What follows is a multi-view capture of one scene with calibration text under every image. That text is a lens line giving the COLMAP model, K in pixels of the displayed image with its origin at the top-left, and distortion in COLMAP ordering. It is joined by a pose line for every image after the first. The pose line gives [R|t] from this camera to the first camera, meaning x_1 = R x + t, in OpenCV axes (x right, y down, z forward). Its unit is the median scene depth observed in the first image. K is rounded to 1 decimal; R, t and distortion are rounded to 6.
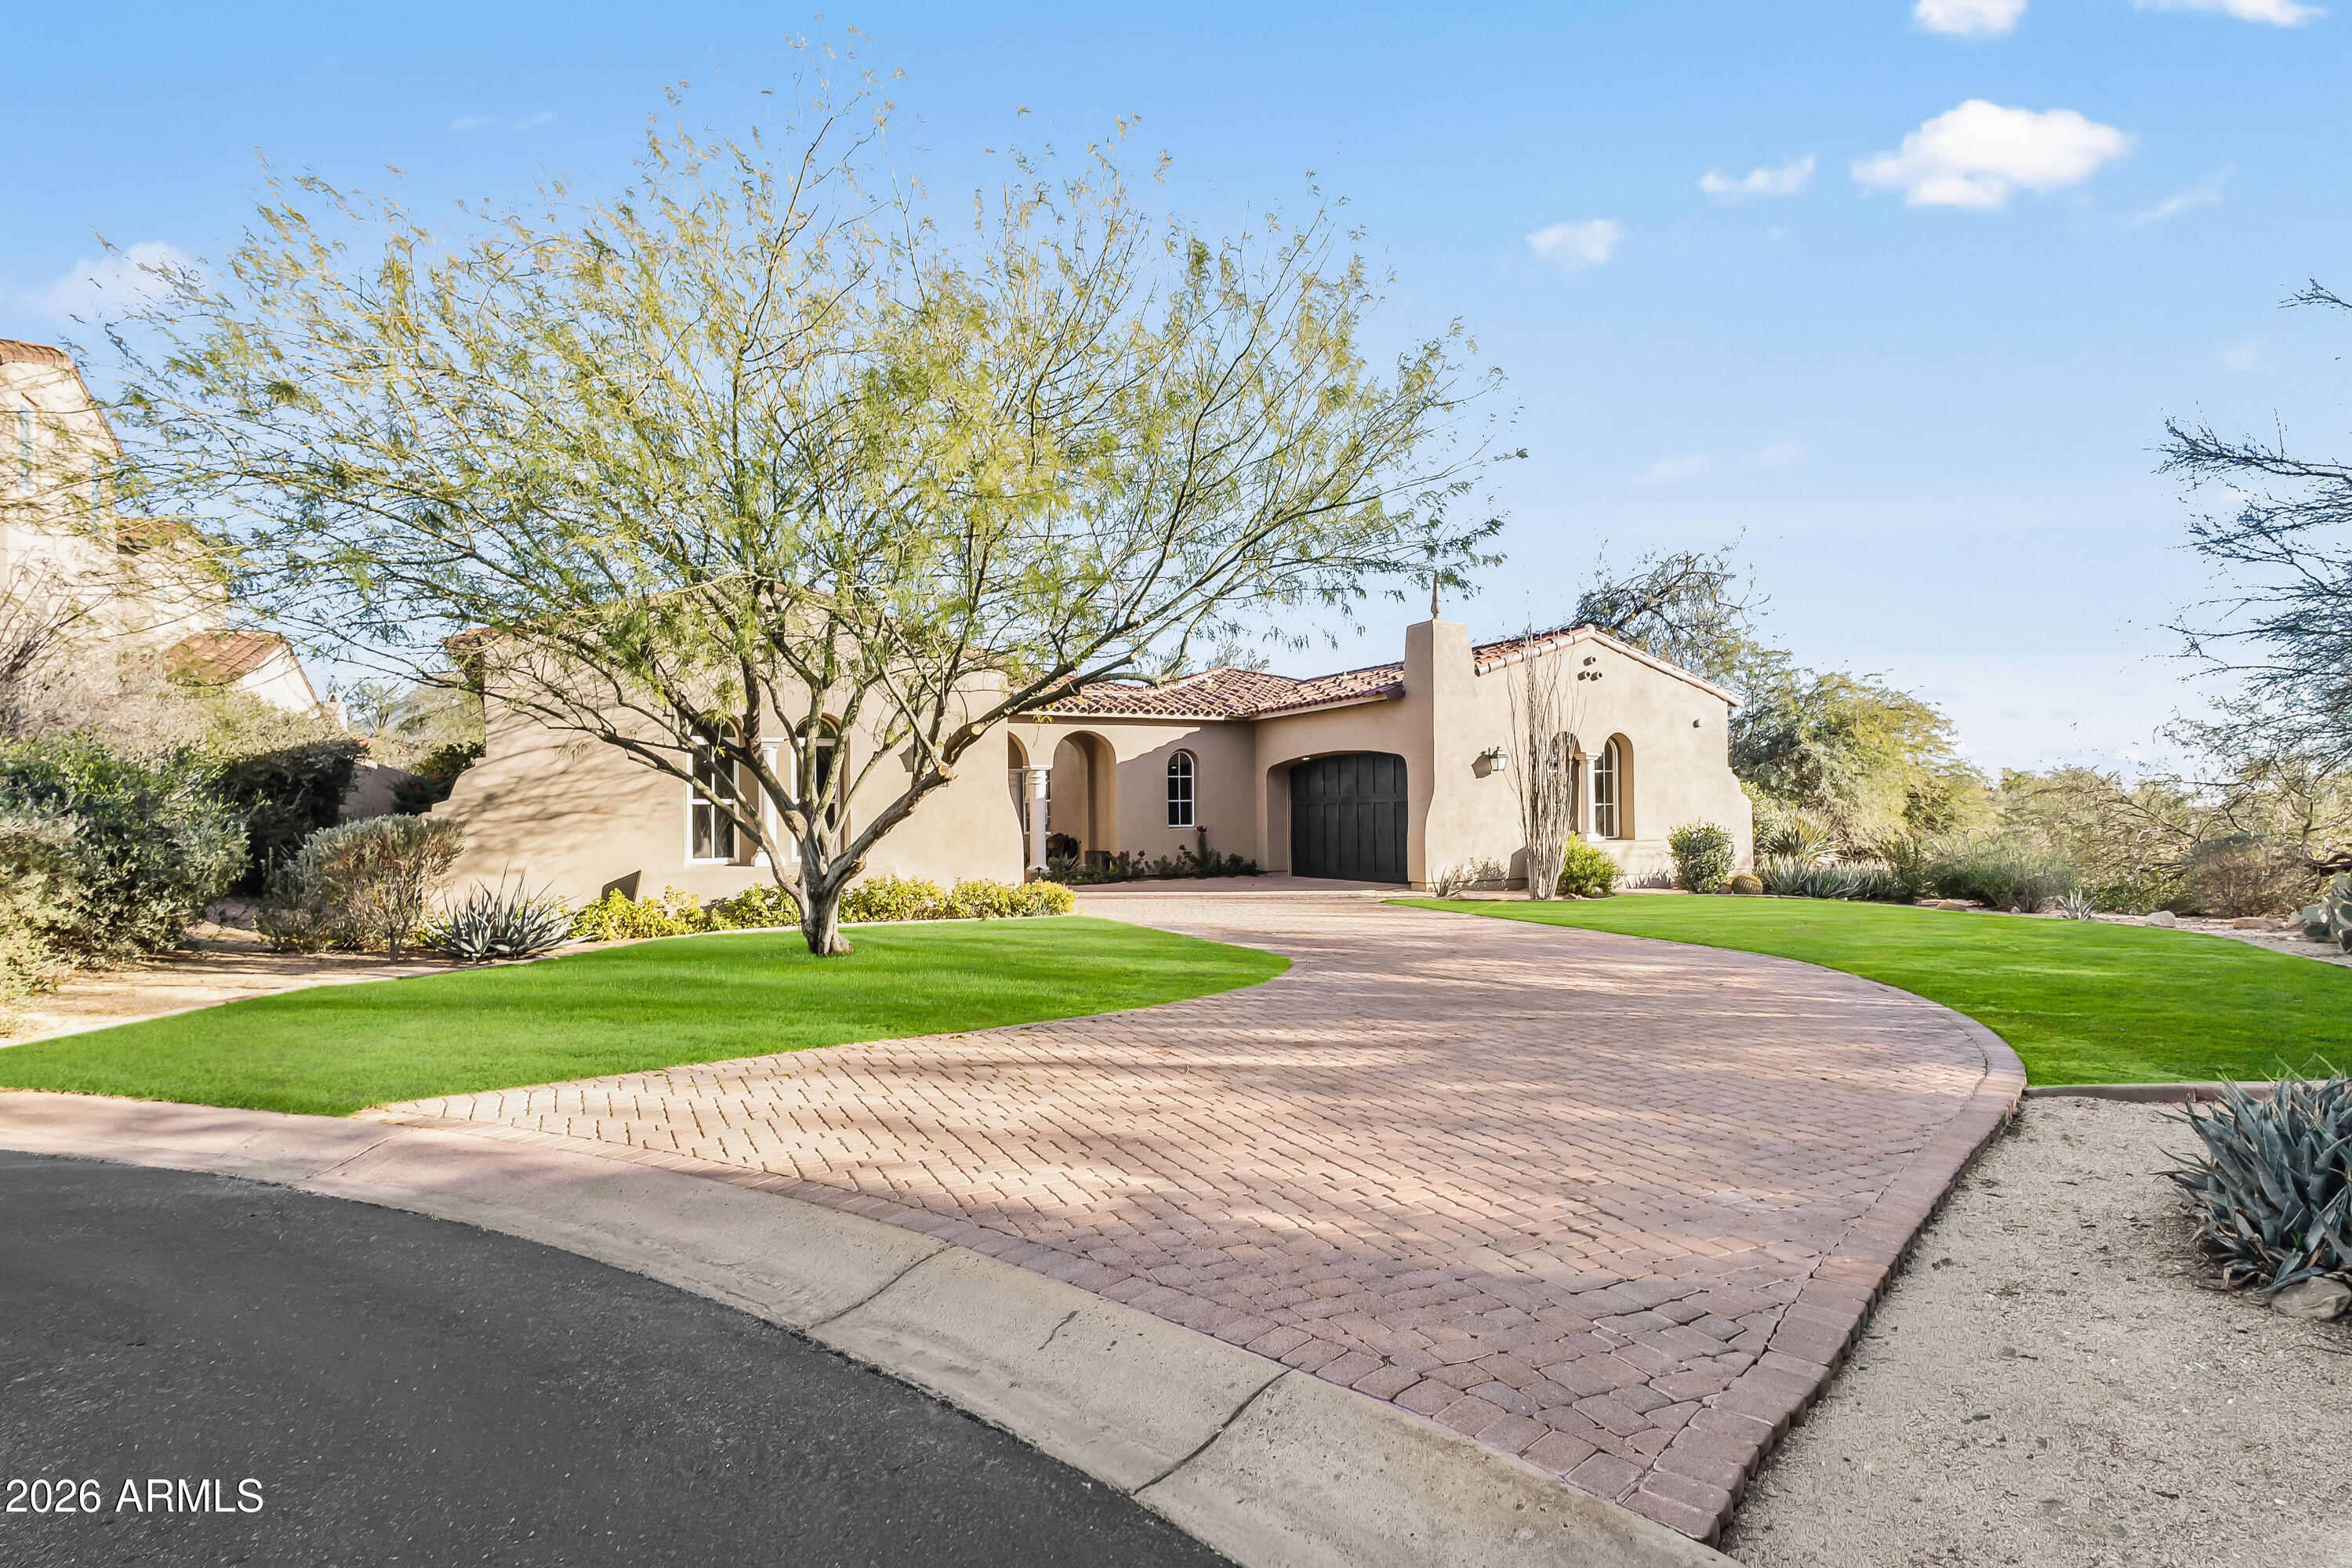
lens RADIAL K [[1138.4, 0, 1177.4], [0, 1138.4, 794.7], [0, 0, 1]] dist [0.003568, -0.000007]
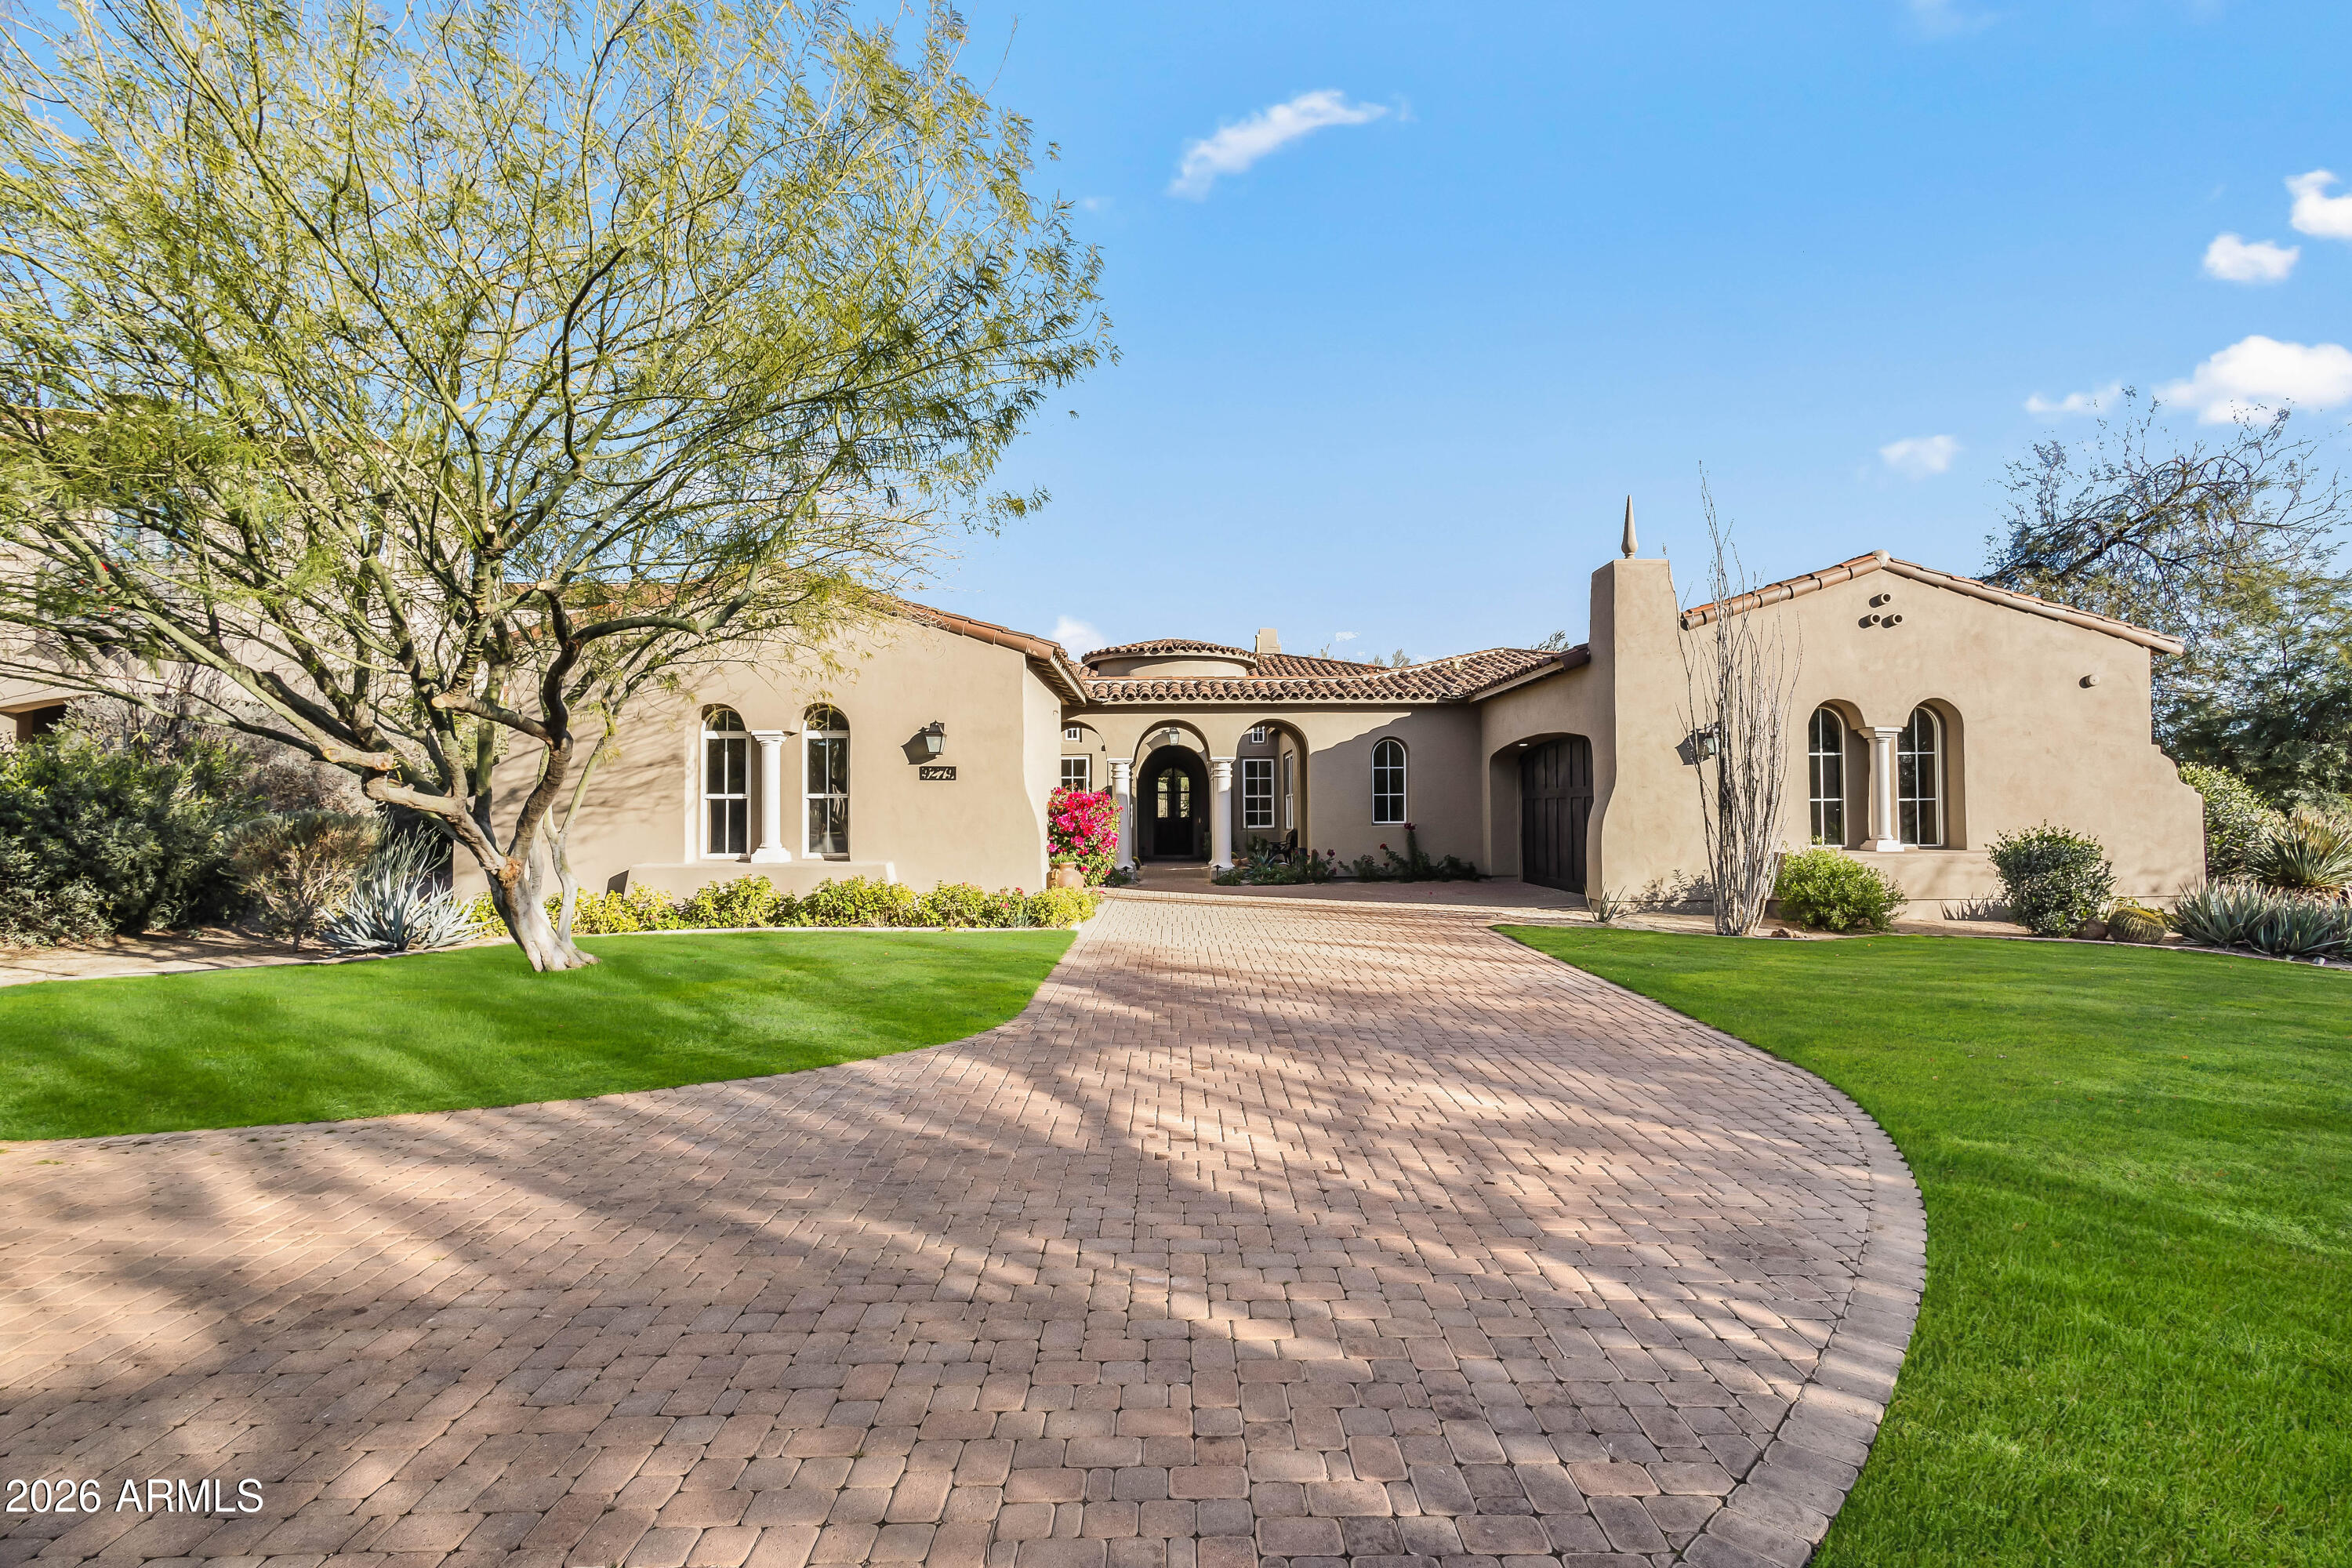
lens RADIAL K [[1056.1, 0, 1174.6], [0, 1056.1, 776.8], [0, 0, 1]] dist [0.014714, 0.000509]
pose [[0.923216, -0.006604, -0.384224, 0.182208], [0.002088, 0.999924, -0.012169, 0.001193], [0.384276, 0.010432, 0.923159, 0.184188]]
